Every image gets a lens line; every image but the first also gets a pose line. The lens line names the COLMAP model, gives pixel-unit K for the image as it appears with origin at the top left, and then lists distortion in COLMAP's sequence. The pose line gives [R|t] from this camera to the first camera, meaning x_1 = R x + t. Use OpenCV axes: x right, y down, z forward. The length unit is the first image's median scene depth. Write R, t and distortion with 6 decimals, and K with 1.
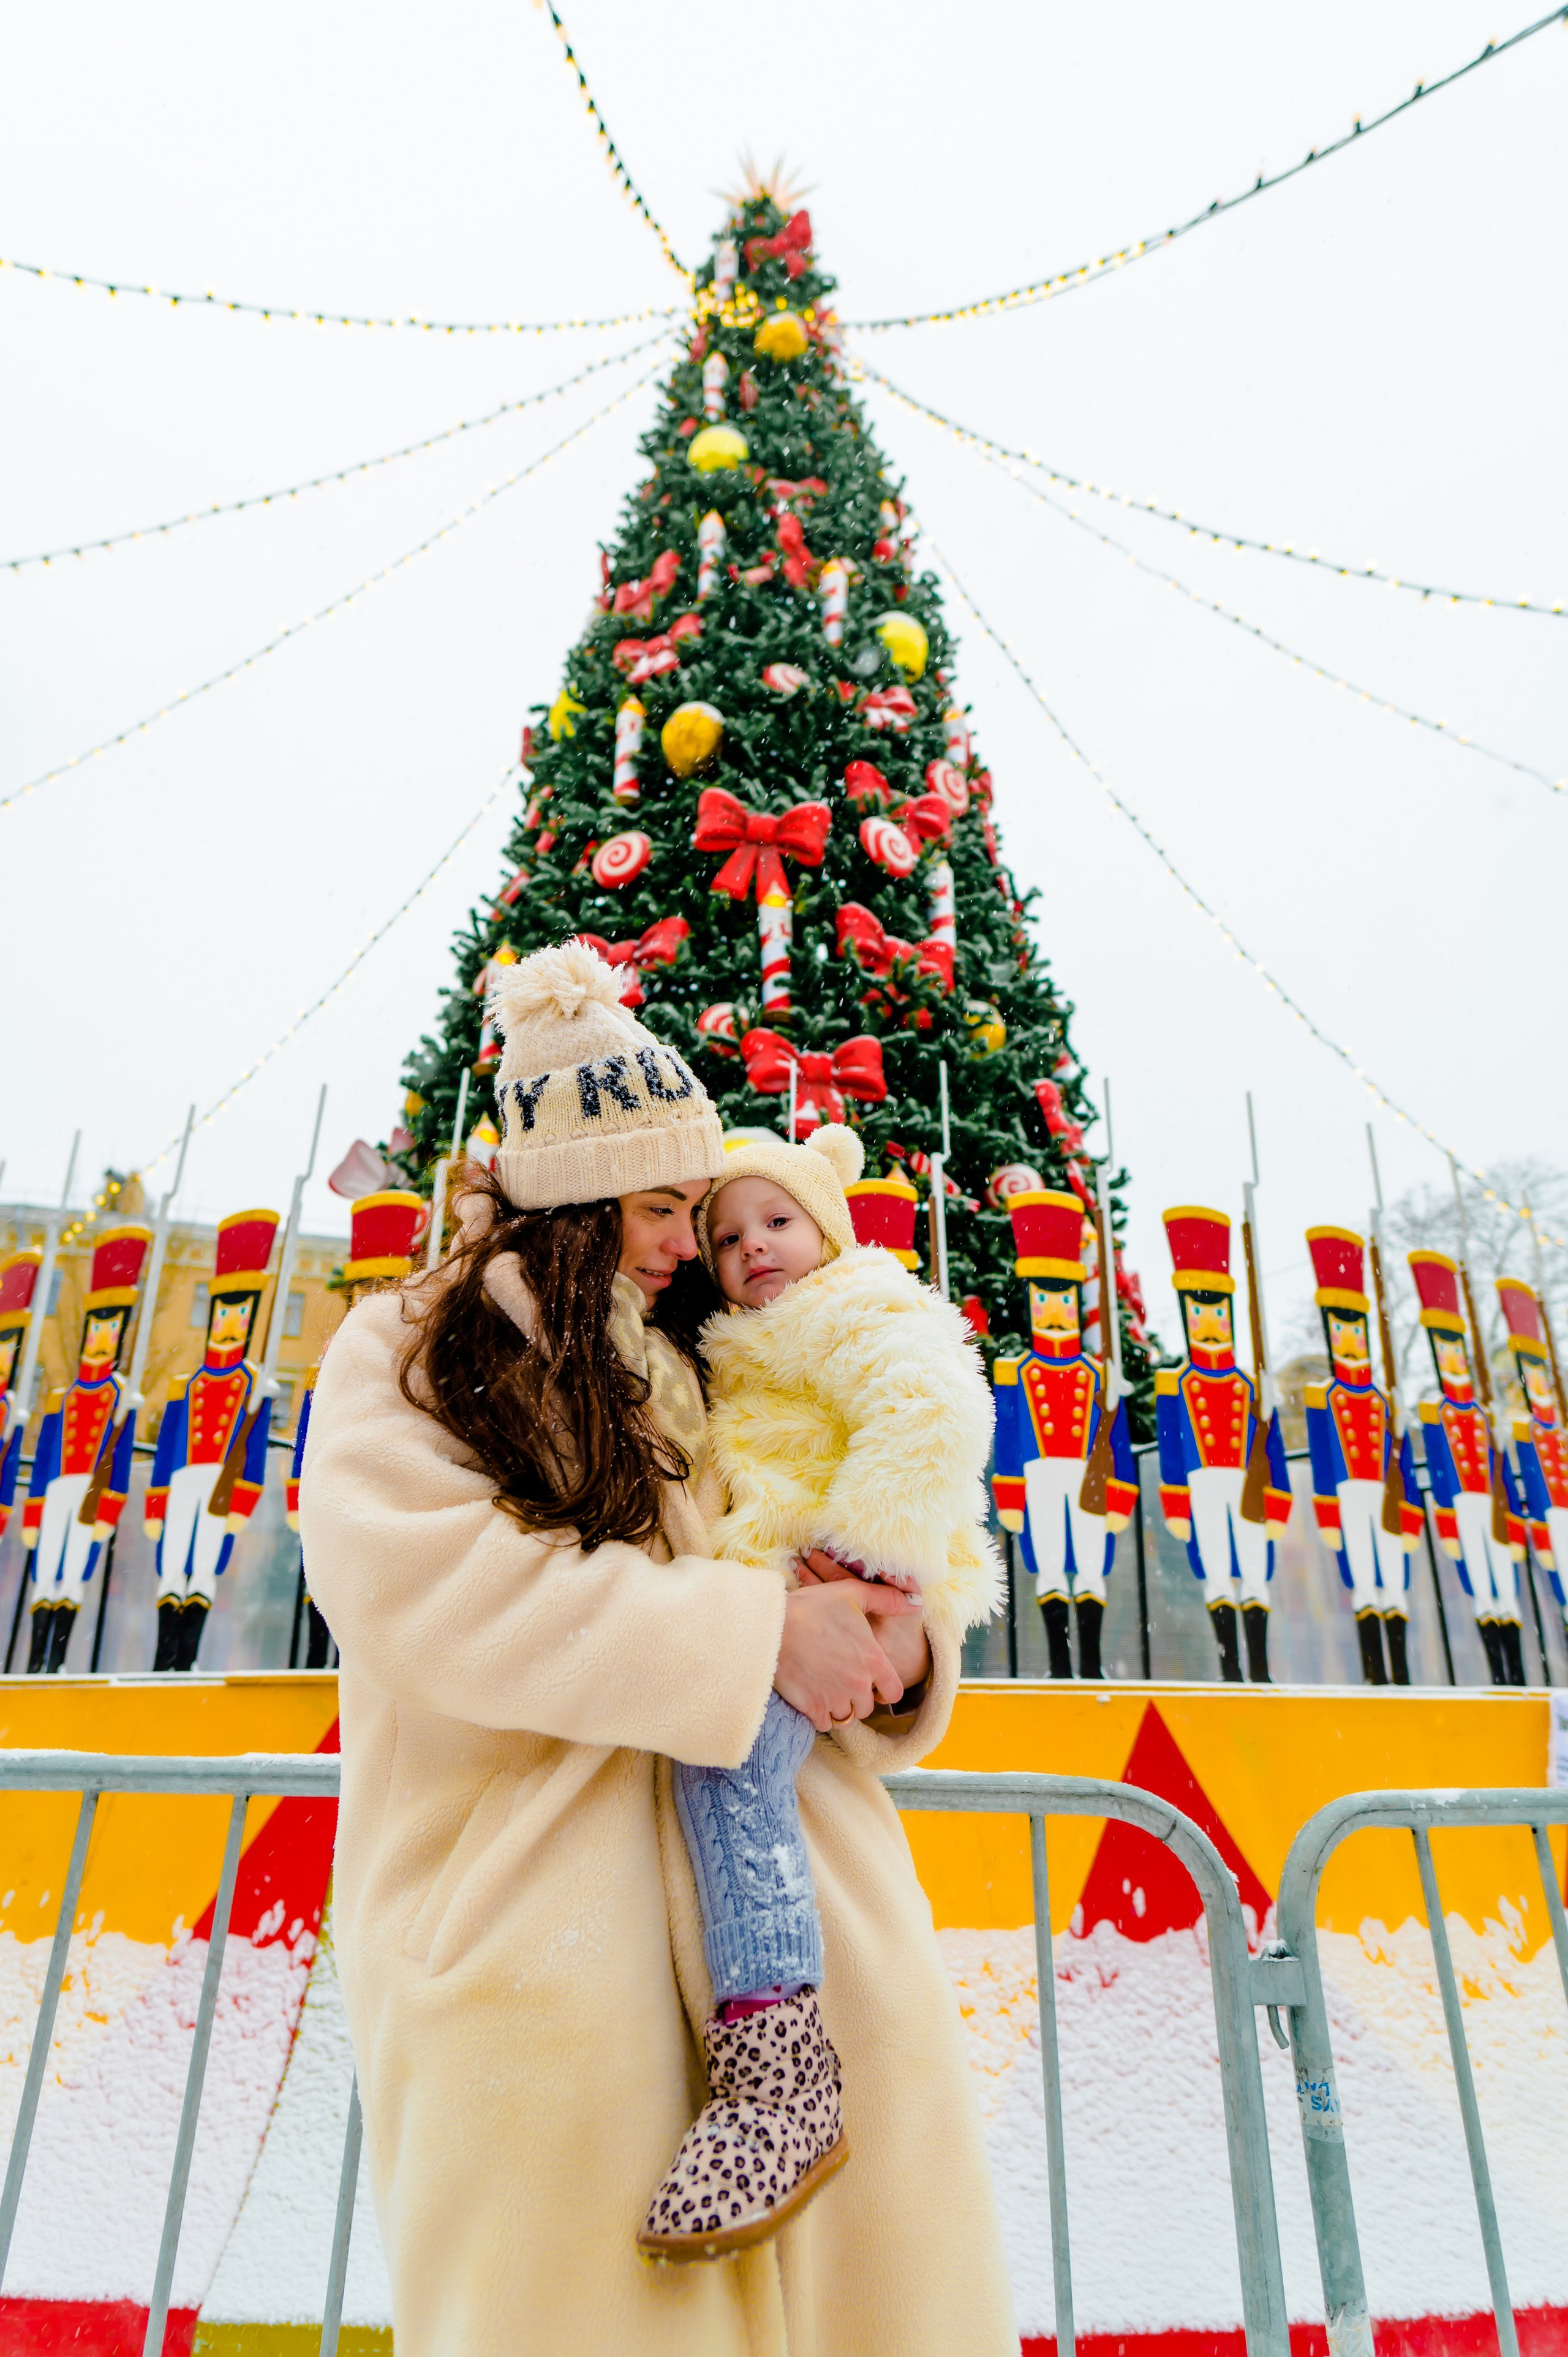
lens RADIAL K [[1549.1, 0, 792.4], [0, 1549.1, 1180.1], [0, 0, 1]] dist [0.001499, -0.000143]
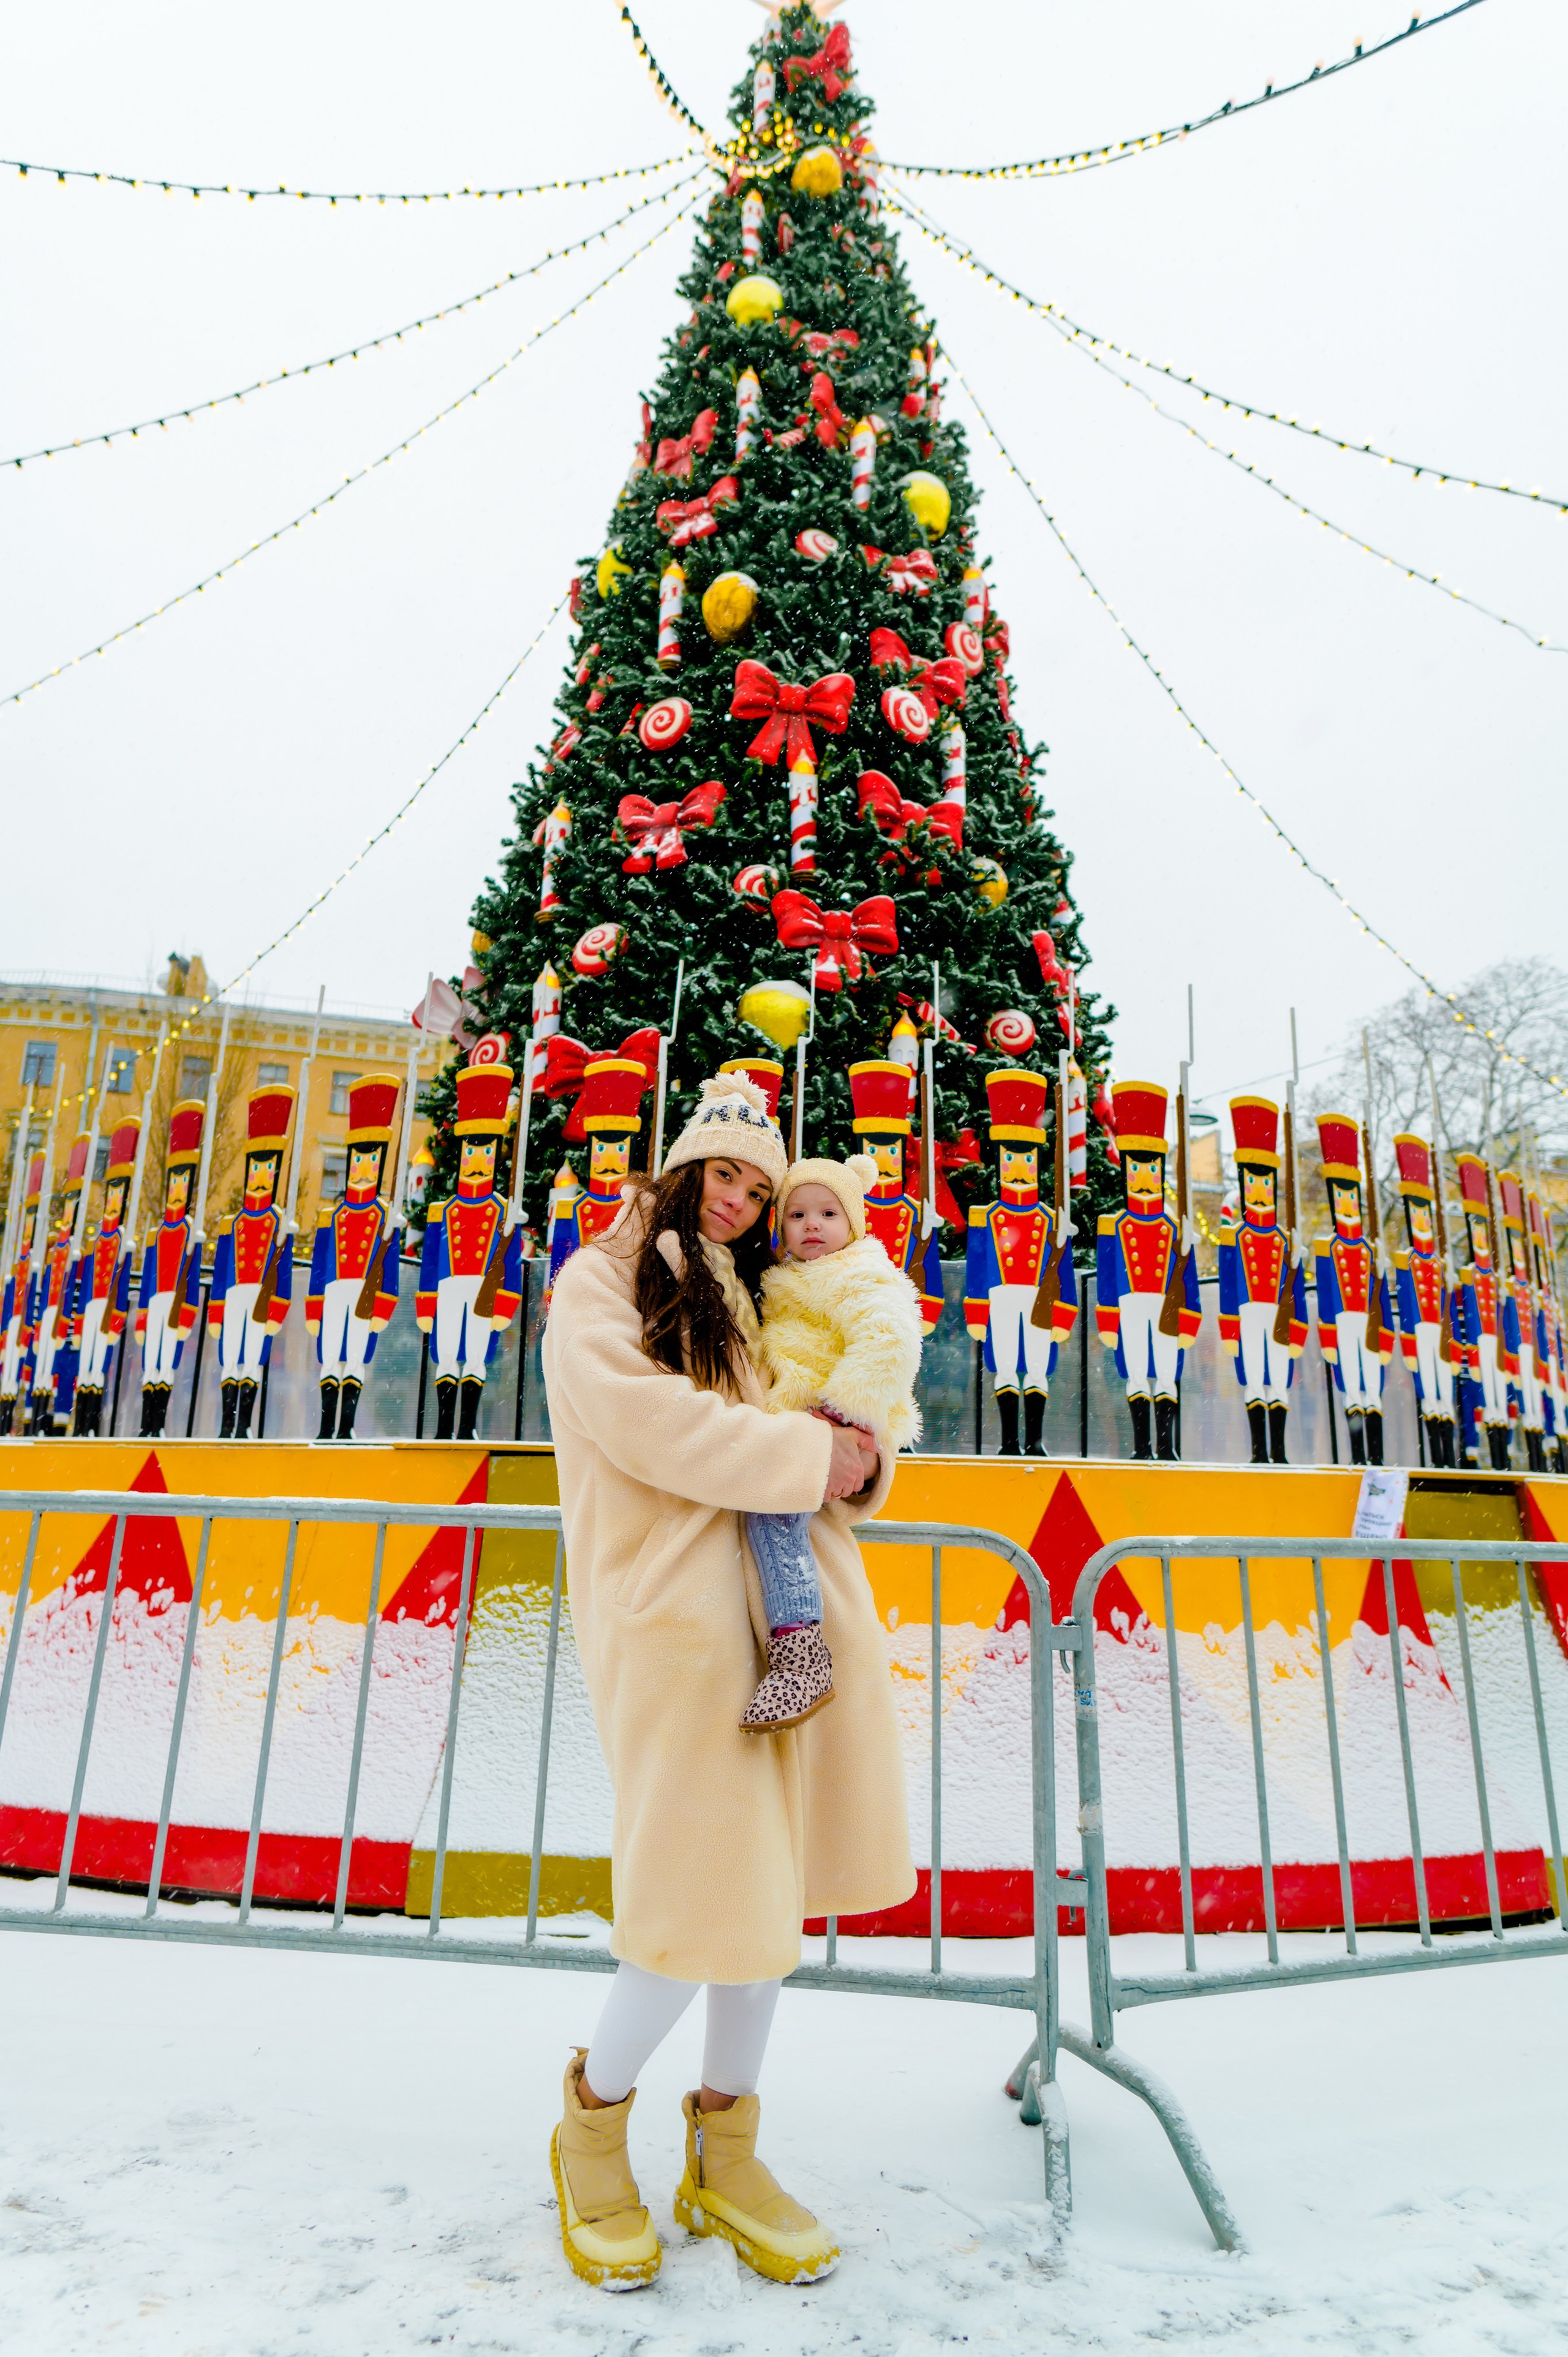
lens RADIAL K [[1549.1, 0, 792.4], [0, 1549.1, 1180.1], [0, 0, 1]] dist [0.001499, -0.000143]
pose [[0.999739, 0.013691, -0.018300, 0.004943], [-0.010705, 0.987965, 0.154310, -0.054162], [0.020193, -0.154073, 0.987853, -0.135545]]
